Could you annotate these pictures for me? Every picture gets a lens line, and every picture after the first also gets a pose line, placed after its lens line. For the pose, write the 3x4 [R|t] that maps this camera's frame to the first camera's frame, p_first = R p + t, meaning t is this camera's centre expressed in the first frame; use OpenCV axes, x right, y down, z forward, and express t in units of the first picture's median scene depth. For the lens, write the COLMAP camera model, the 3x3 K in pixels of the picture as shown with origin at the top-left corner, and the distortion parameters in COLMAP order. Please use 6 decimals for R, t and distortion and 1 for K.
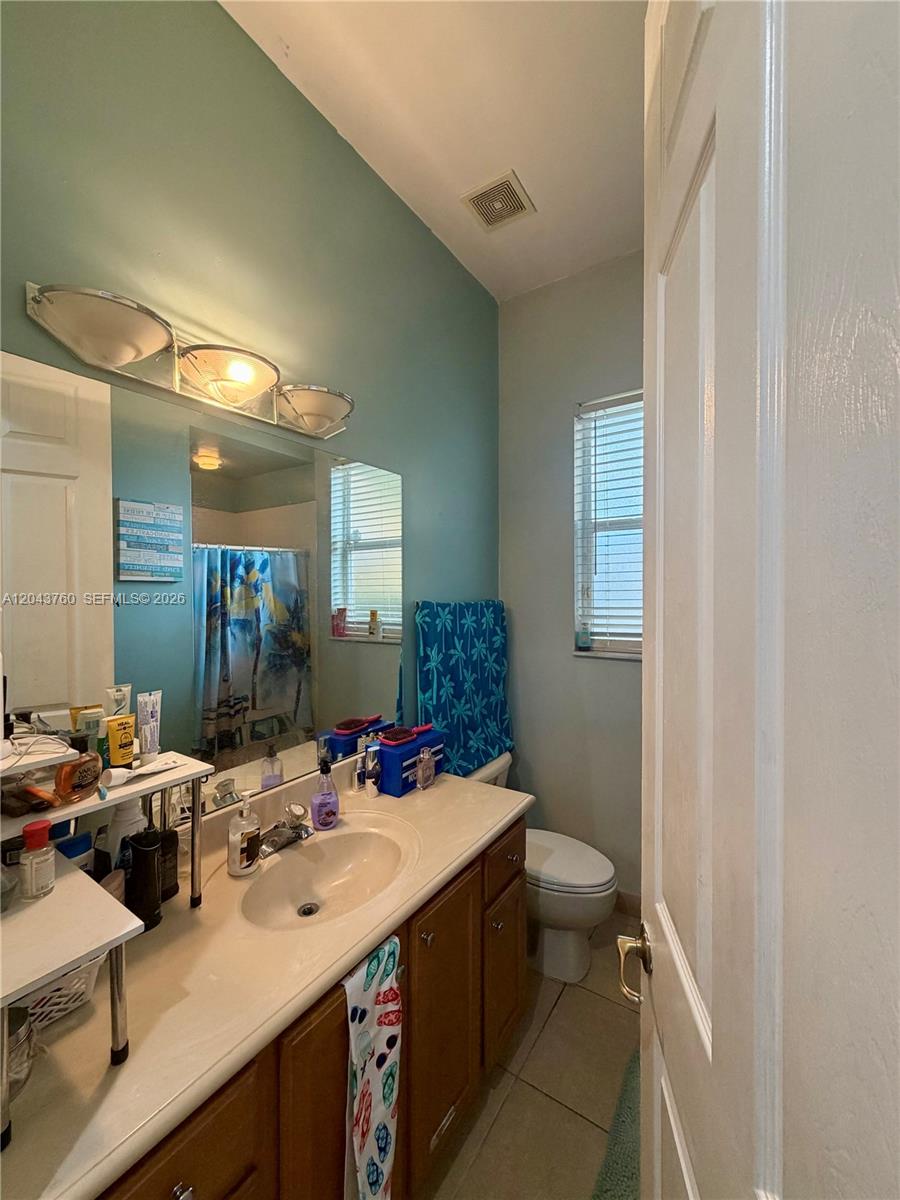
lens RADIAL K [[479.8, 0, 450.0], [0, 479.8, 600.0], [0, 0, 1]] dist [-0.010389, 0.000140]
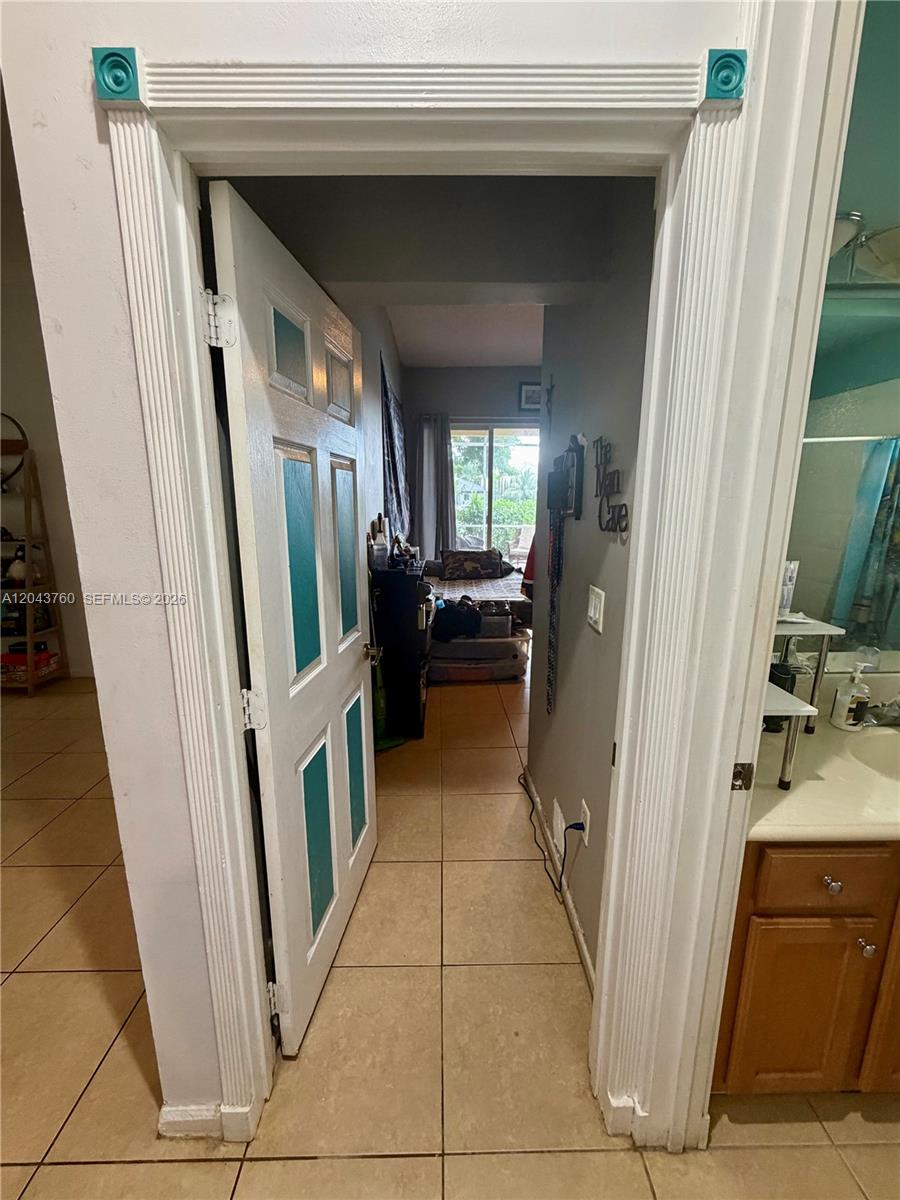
lens RADIAL K [[479.8, 0, 450.0], [0, 479.8, 600.0], [0, 0, 1]] dist [-0.010389, 0.000140]
pose [[0.560630, 0.168530, -0.810735, -0.058175], [-0.009513, 0.980316, 0.197204, 0.032422], [0.828012, -0.102846, 0.551198, -0.247030]]
